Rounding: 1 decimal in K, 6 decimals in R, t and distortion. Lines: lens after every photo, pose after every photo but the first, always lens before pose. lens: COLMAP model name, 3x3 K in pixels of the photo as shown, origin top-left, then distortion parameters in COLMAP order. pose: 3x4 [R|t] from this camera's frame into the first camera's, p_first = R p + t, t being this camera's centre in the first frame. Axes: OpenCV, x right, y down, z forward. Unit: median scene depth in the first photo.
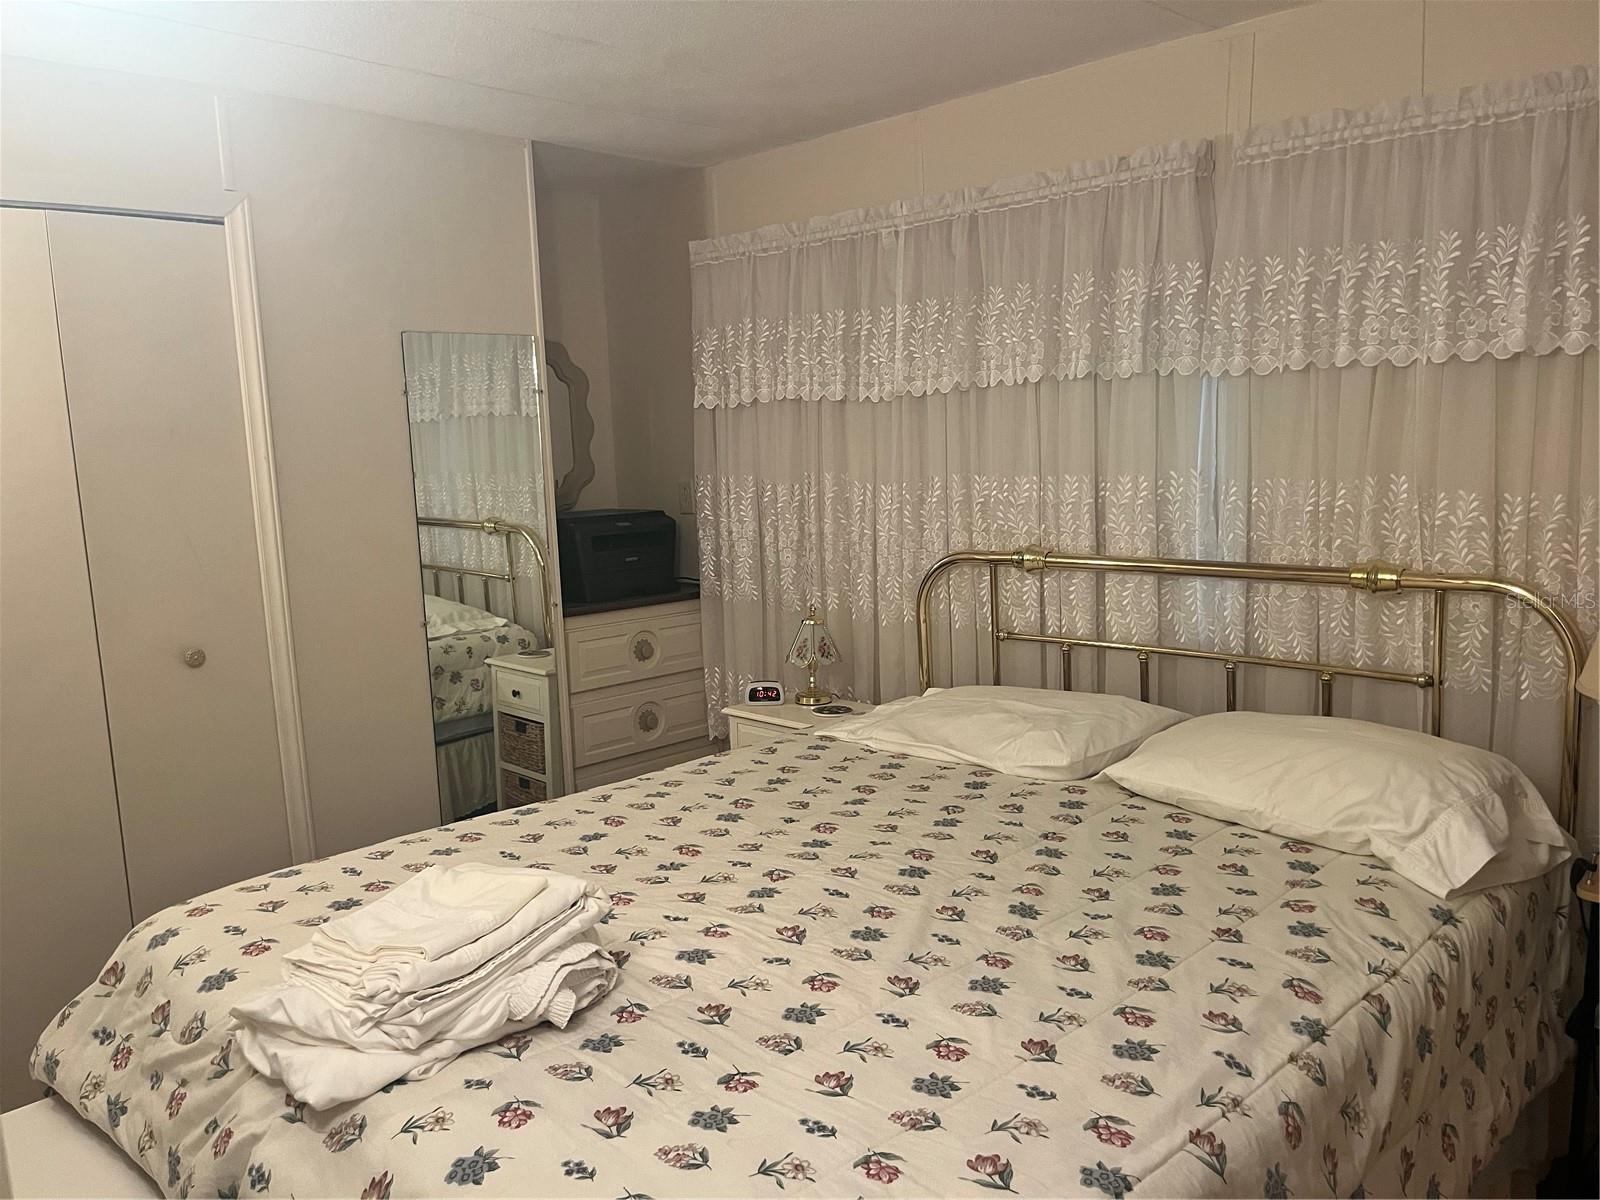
lens RADIAL K [[1213.0, 0, 795.2], [0, 1213.0, 606.6], [0, 0, 1]] dist [0.058089, -0.084291]
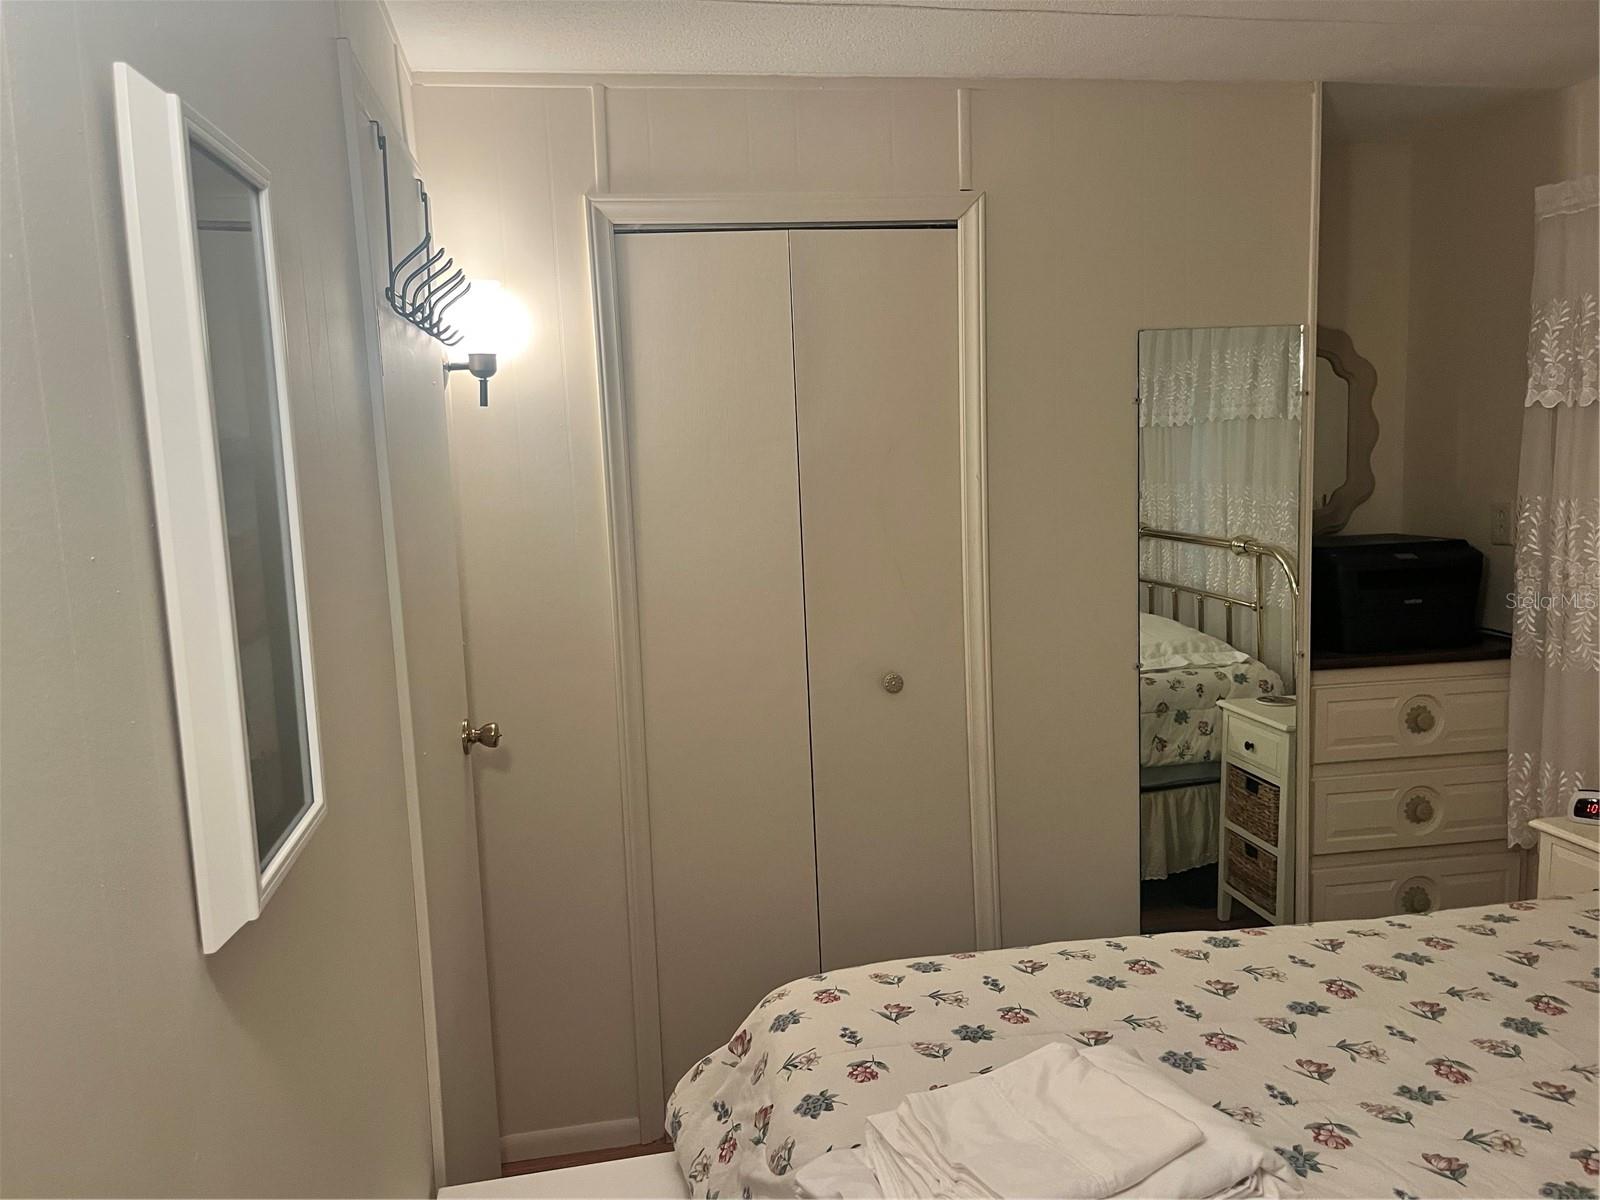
lens RADIAL K [[1213.0, 0, 785.4], [0, 1213.0, 614.0], [0, 0, 1]] dist [0.058089, -0.084291]
pose [[0.813578, 0.078459, -0.576138, -0.011105], [-0.072271, 0.996816, 0.033692, -0.036888], [0.576947, 0.014227, 0.816657, 0.155825]]
